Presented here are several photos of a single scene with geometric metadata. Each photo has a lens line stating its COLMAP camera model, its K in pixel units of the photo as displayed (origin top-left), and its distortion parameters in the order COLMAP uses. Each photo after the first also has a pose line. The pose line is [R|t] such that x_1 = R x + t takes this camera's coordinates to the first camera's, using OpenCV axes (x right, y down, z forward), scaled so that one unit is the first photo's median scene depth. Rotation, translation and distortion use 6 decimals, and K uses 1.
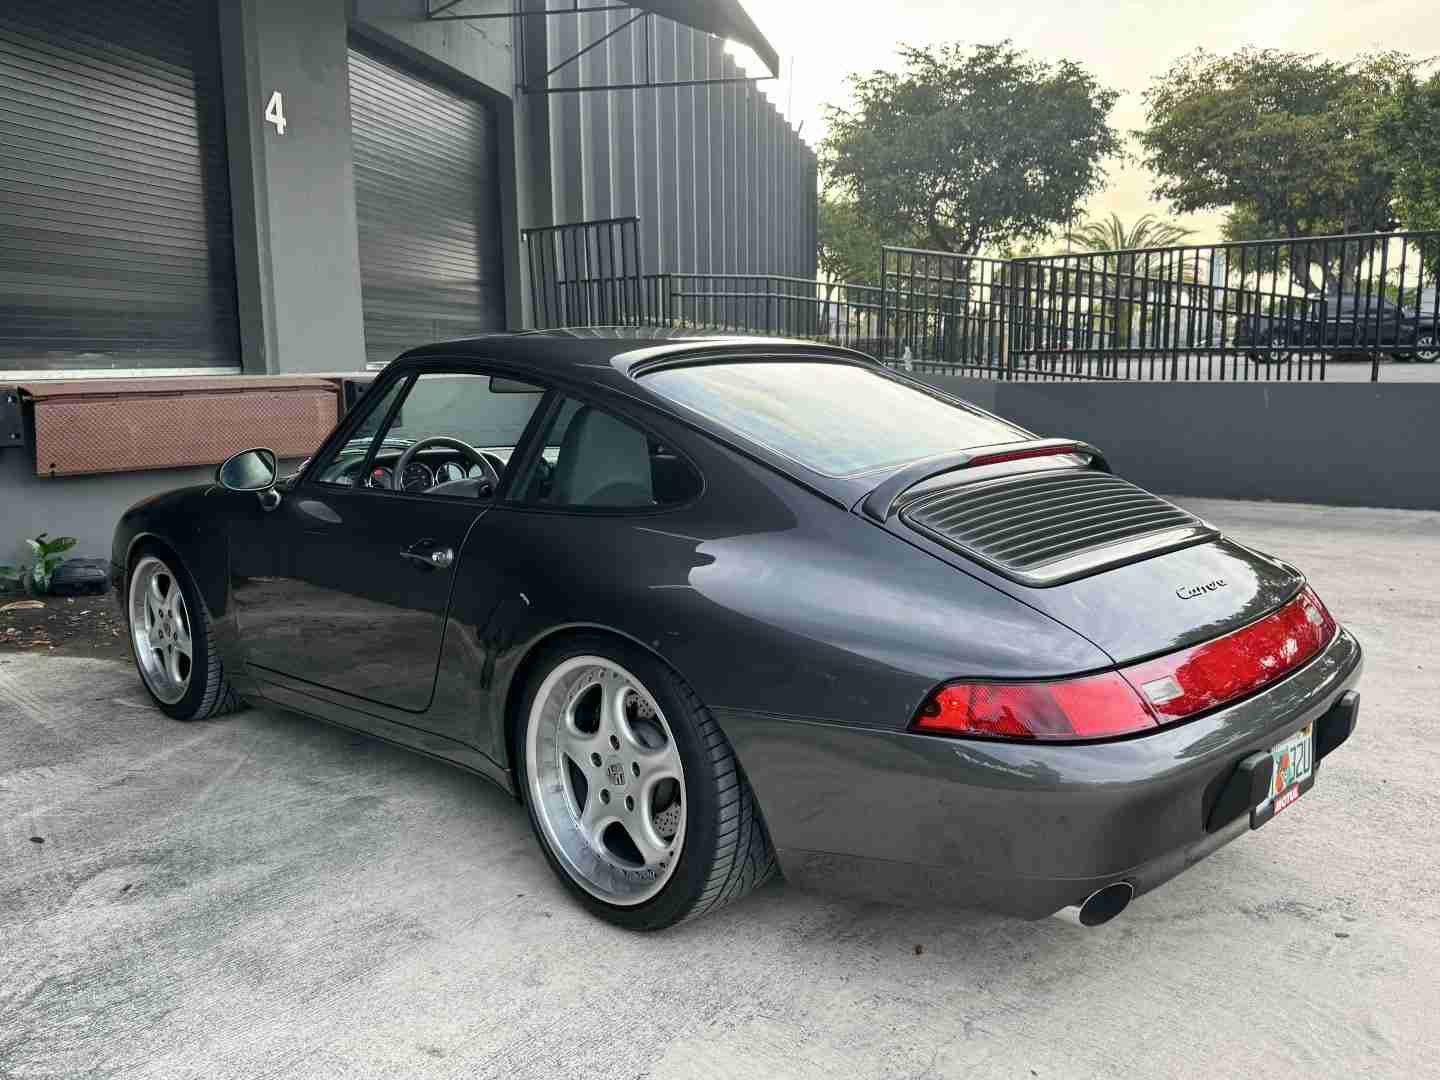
lens RADIAL K [[1167.2, 0, 713.5], [0, 1167.2, 551.3], [0, 0, 1]] dist [0.085947, -0.136968]
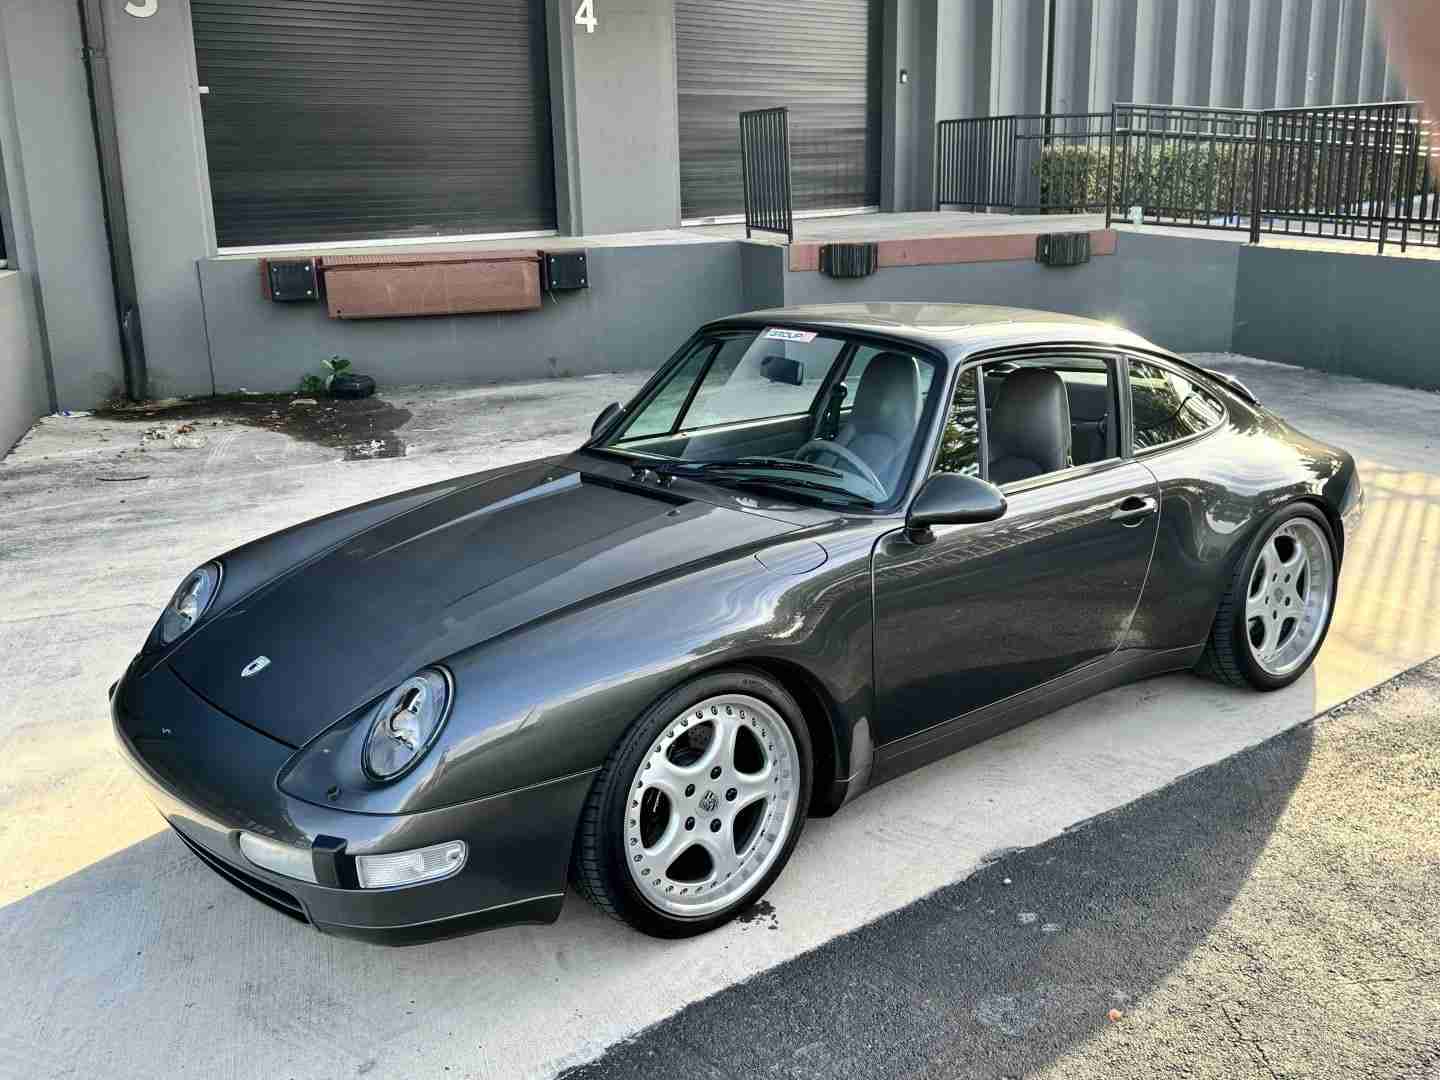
lens RADIAL K [[1402.7, 0, 718.7], [0, 1402.7, 557.5], [0, 0, 1]] dist [0.169802, -0.314113]
pose [[0.865052, 0.130097, -0.484520, 0.532708], [-0.072059, 0.987998, 0.136631, -0.030036], [0.496480, -0.083279, 0.864044, -0.249245]]
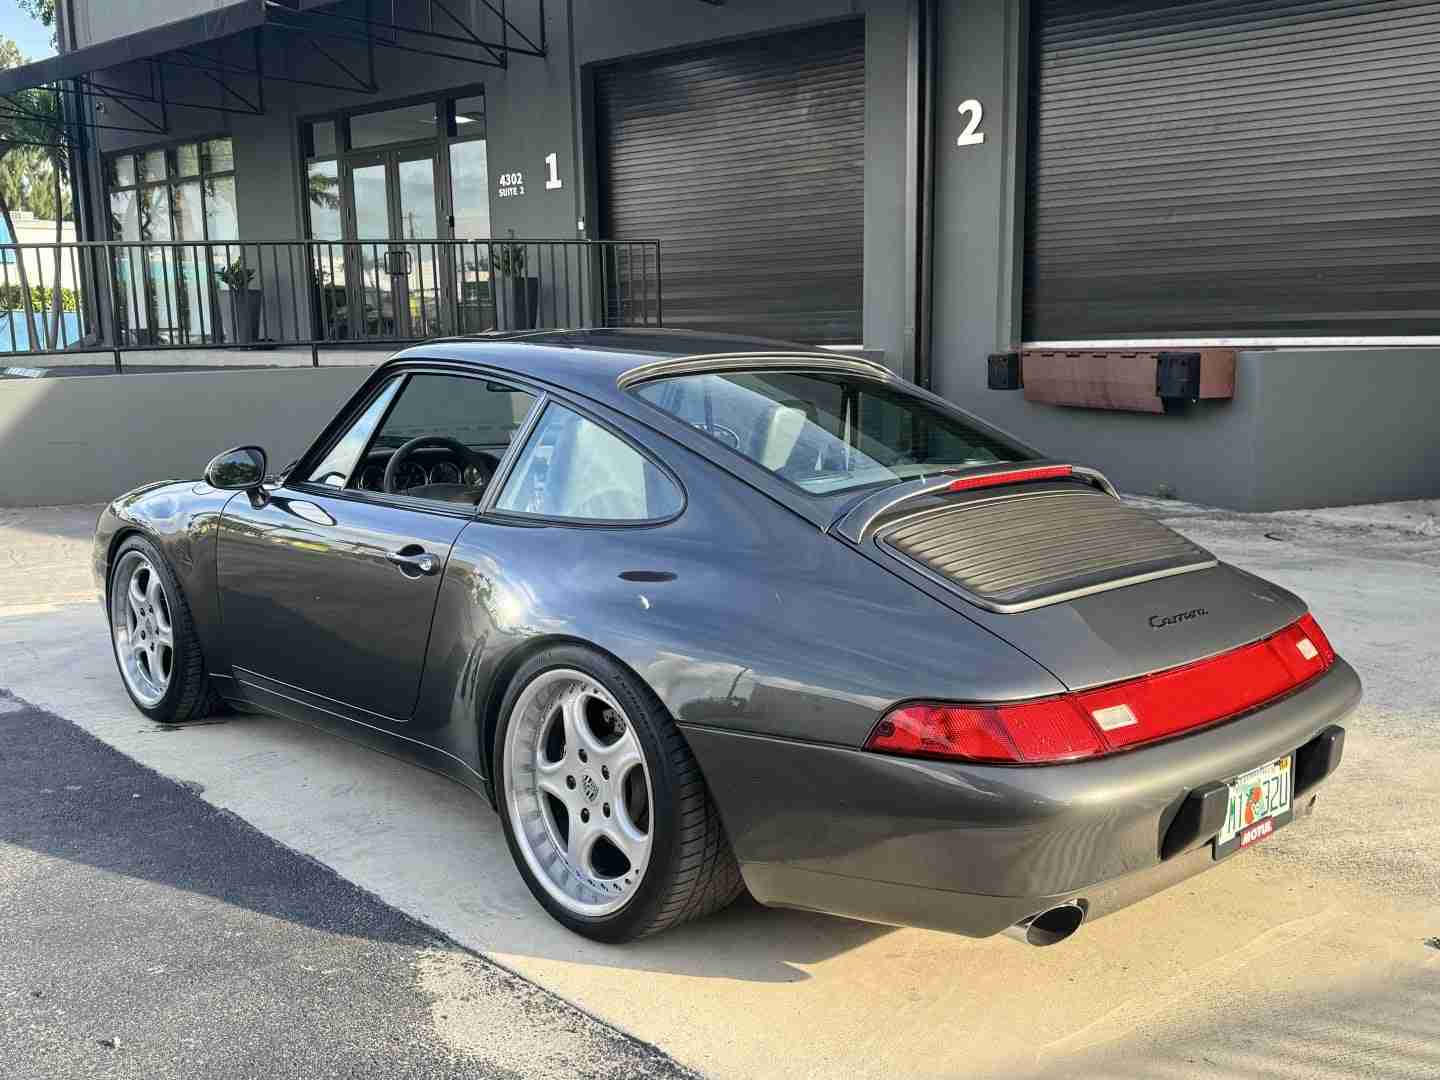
lens RADIAL K [[1352.5, 0, 720.0], [0, 1352.5, 540.0], [0, 0, 1]] dist [0.249679, -0.484751]
pose [[-0.437994, 0.158641, -0.884870, 0.711806], [-0.122591, 0.964571, 0.233610, -0.092961], [0.890580, 0.210796, -0.403029, 0.401464]]
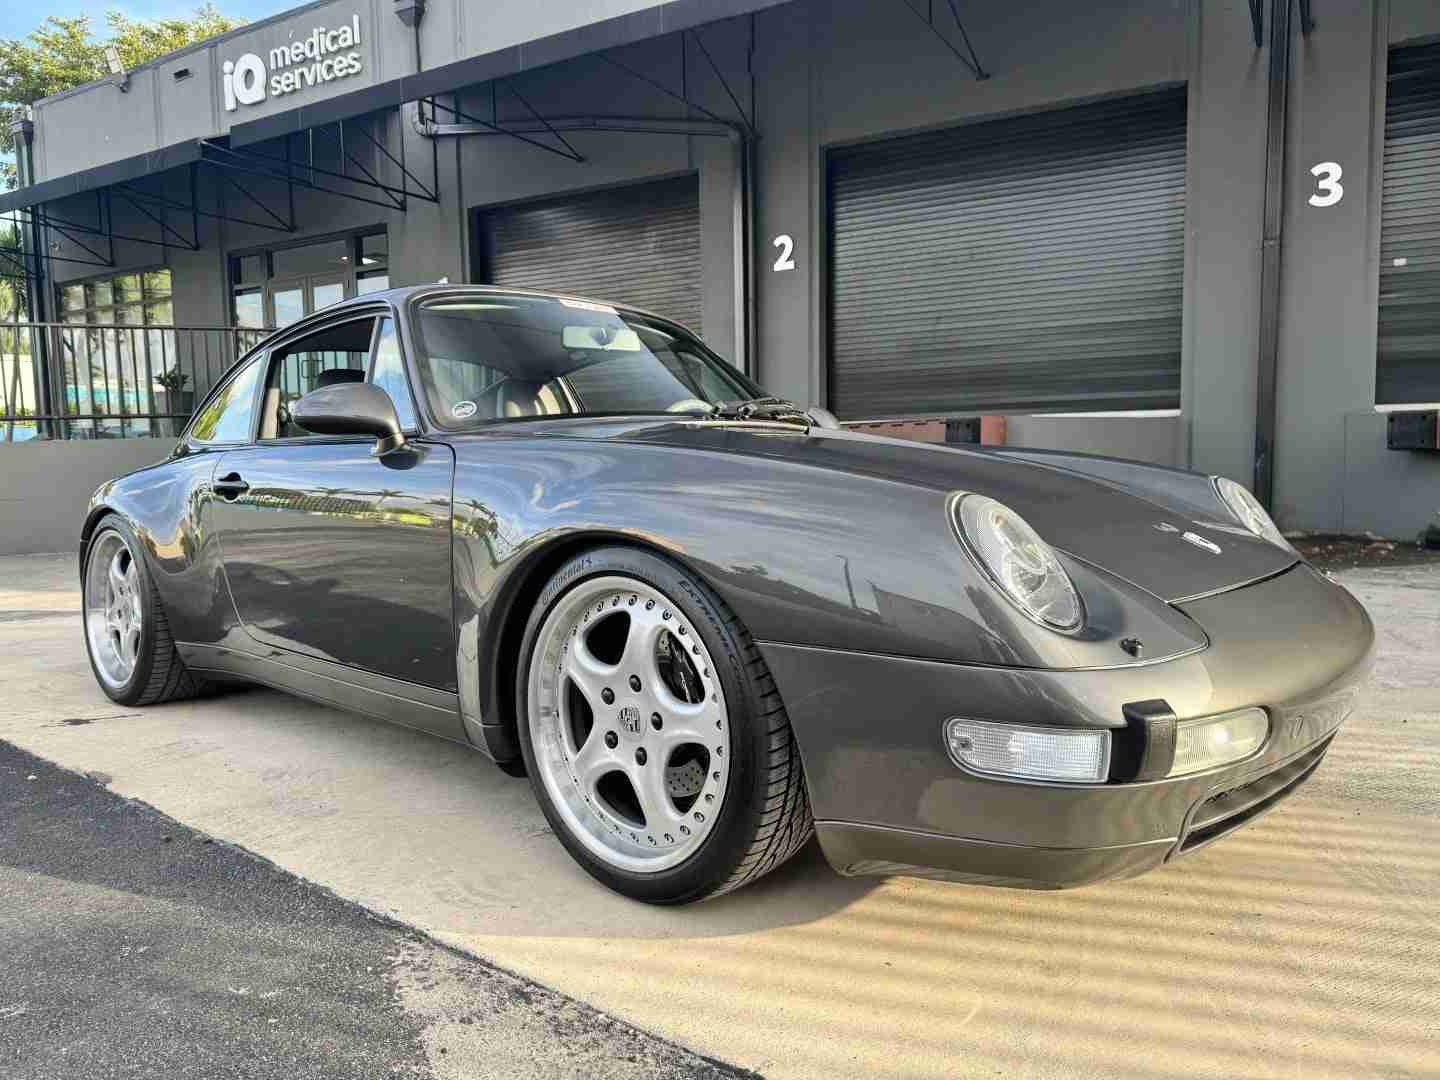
lens RADIAL K [[1011.2, 0, 718.9], [0, 1011.2, 546.2], [0, 0, 1]] dist [0.064763, -0.087352]
pose [[-0.292877, 0.108992, -0.949918, 0.625094], [-0.135831, 0.978663, 0.154170, -0.028069], [0.946453, 0.174182, -0.271824, 0.325616]]
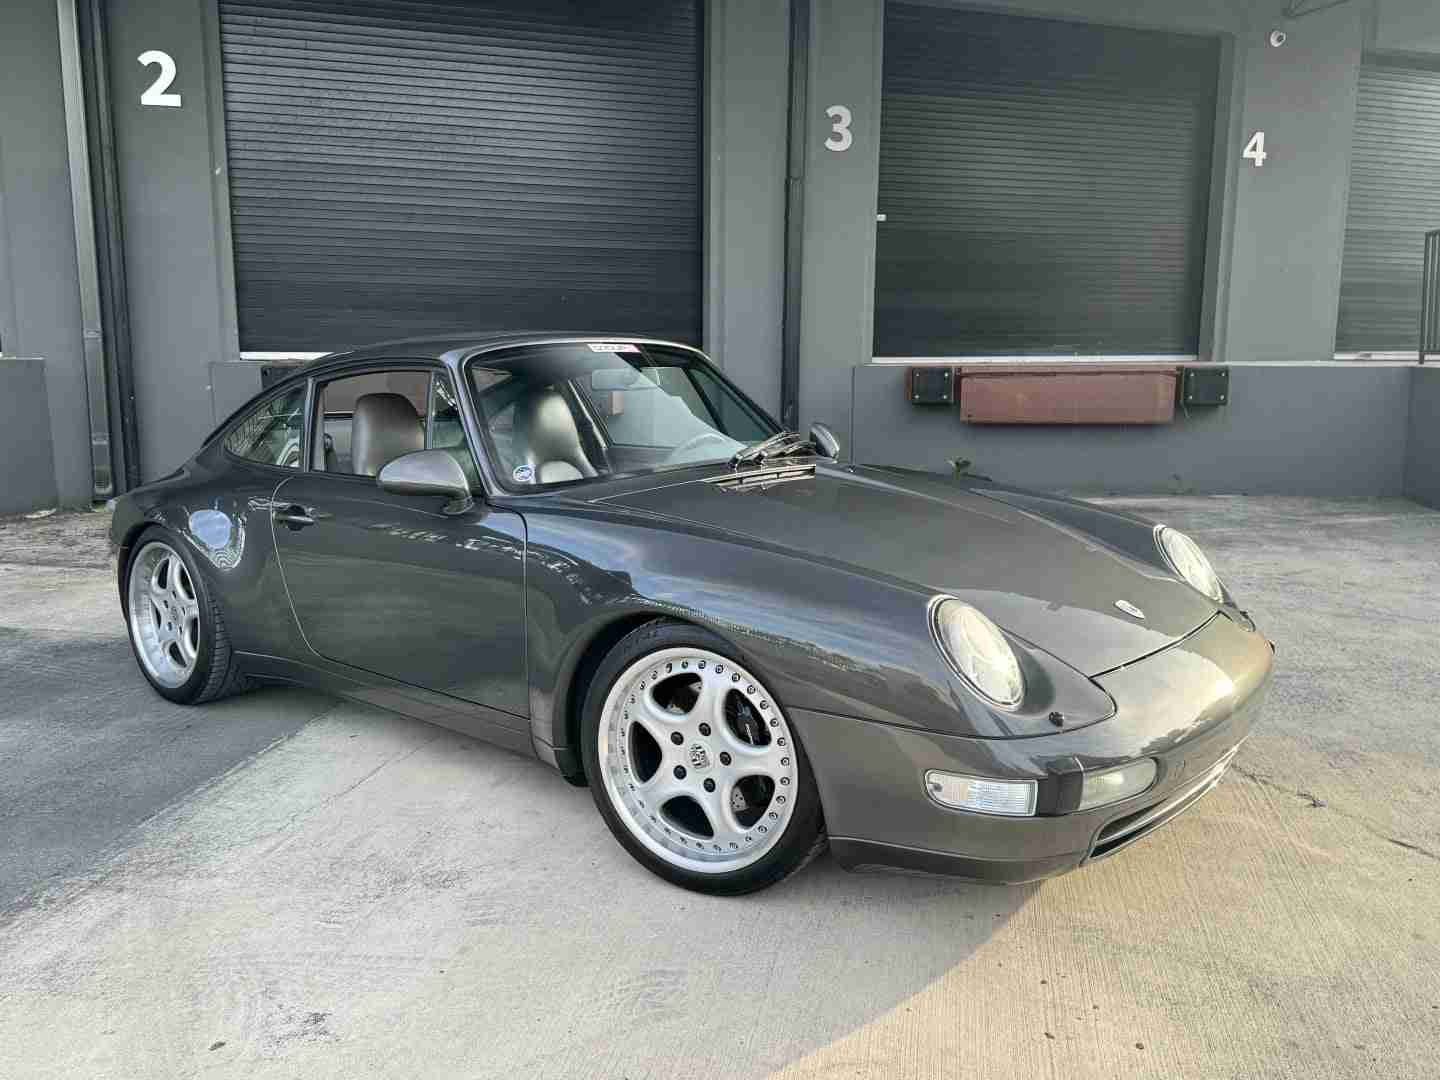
lens RADIAL K [[1167.2, 0, 713.5], [0, 1167.2, 551.3], [0, 0, 1]] dist [0.085947, -0.136968]
pose [[0.533451, 0.161826, -0.830206, 0.415902], [-0.149733, 0.984093, 0.095611, 0.006480], [0.832472, 0.073306, 0.549196, -0.111860]]
